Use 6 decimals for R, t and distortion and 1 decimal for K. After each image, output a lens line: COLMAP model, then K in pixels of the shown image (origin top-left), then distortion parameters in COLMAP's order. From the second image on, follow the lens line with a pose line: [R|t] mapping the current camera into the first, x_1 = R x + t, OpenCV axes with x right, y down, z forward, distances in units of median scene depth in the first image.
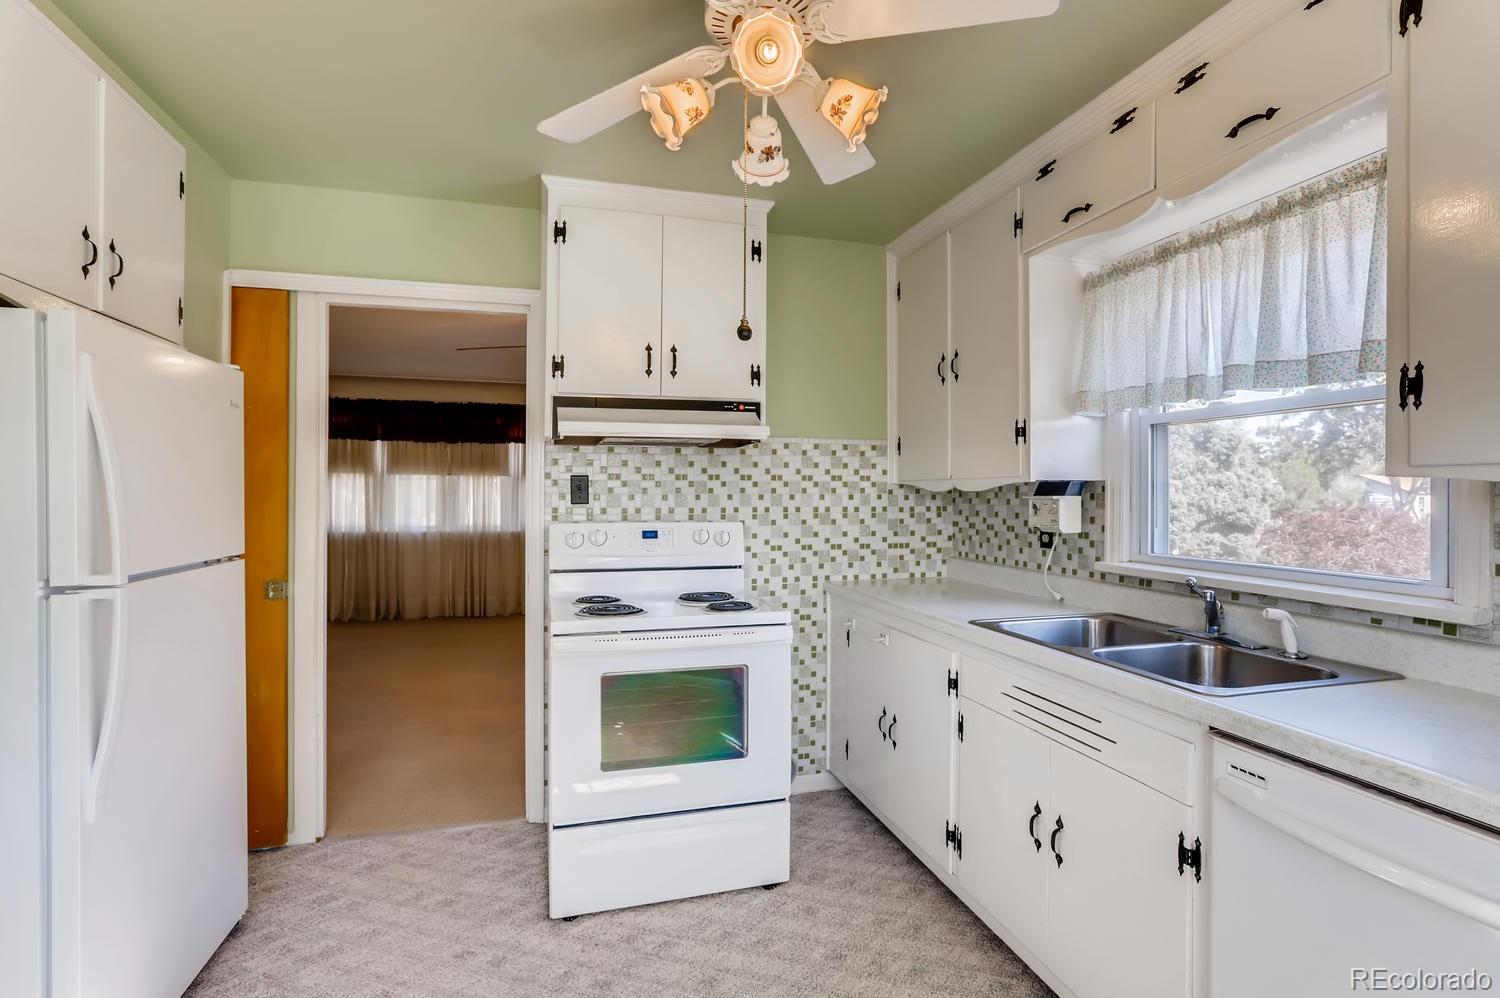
lens RADIAL K [[718.2, 0, 754.2], [0, 718.2, 490.5], [0, 0, 1]] dist [-0.035934, 0.023484]
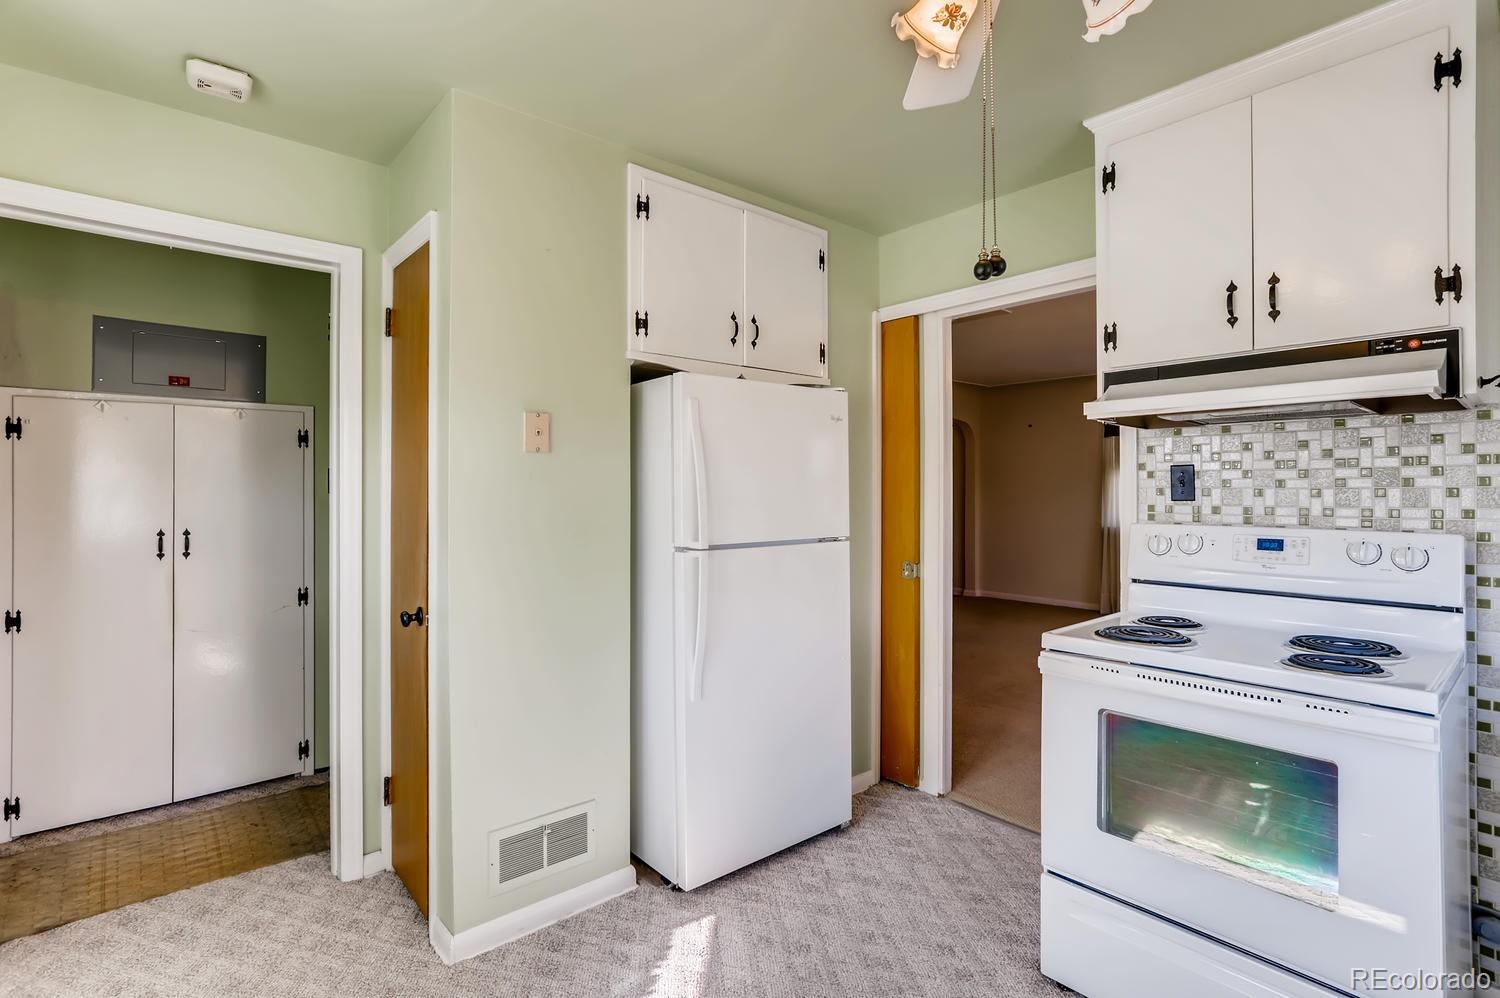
lens RADIAL K [[726.4, 0, 758.2], [0, 726.4, 484.5], [0, 0, 1]] dist [-0.028063, 0.021823]
pose [[0.424868, -0.007765, -0.905222, 0.285372], [0.005351, 0.999967, -0.006066, 0.002995], [0.905239, -0.002267, 0.424896, 0.232616]]
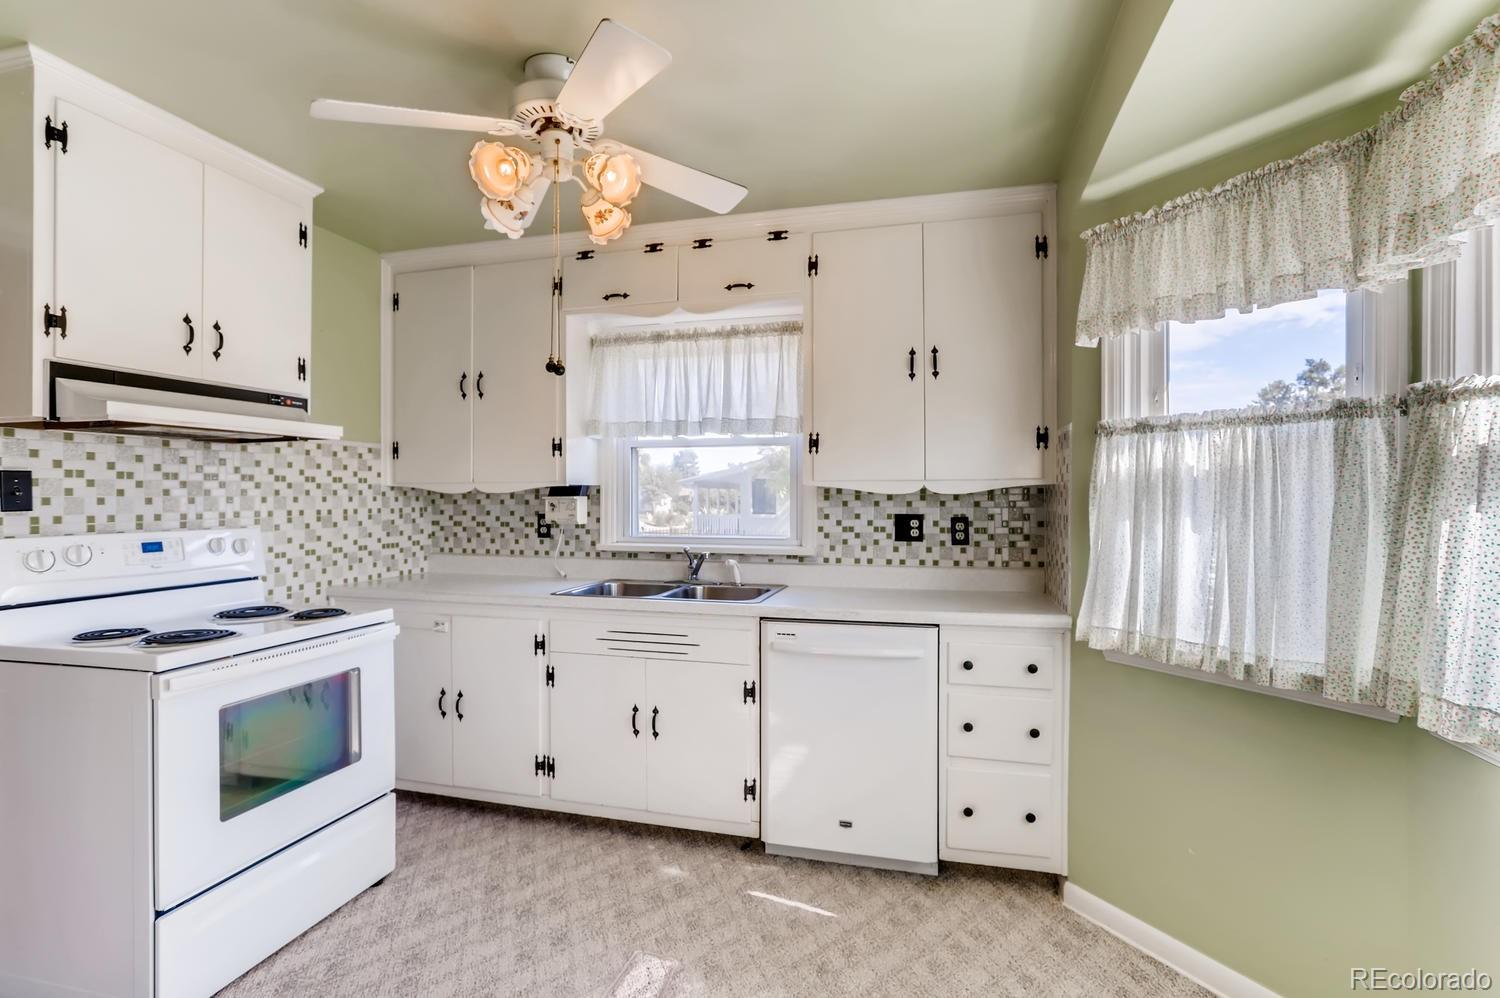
lens RADIAL K [[716.1, 0, 750.0], [0, 716.1, 499.0], [0, 0, 1]] dist [-0.027635, 0.021606]
pose [[0.524164, -0.007048, 0.851588, -0.466293], [0.000915, 0.999970, 0.007713, 0.002062], [-0.851617, -0.003264, 0.524155, 0.016937]]
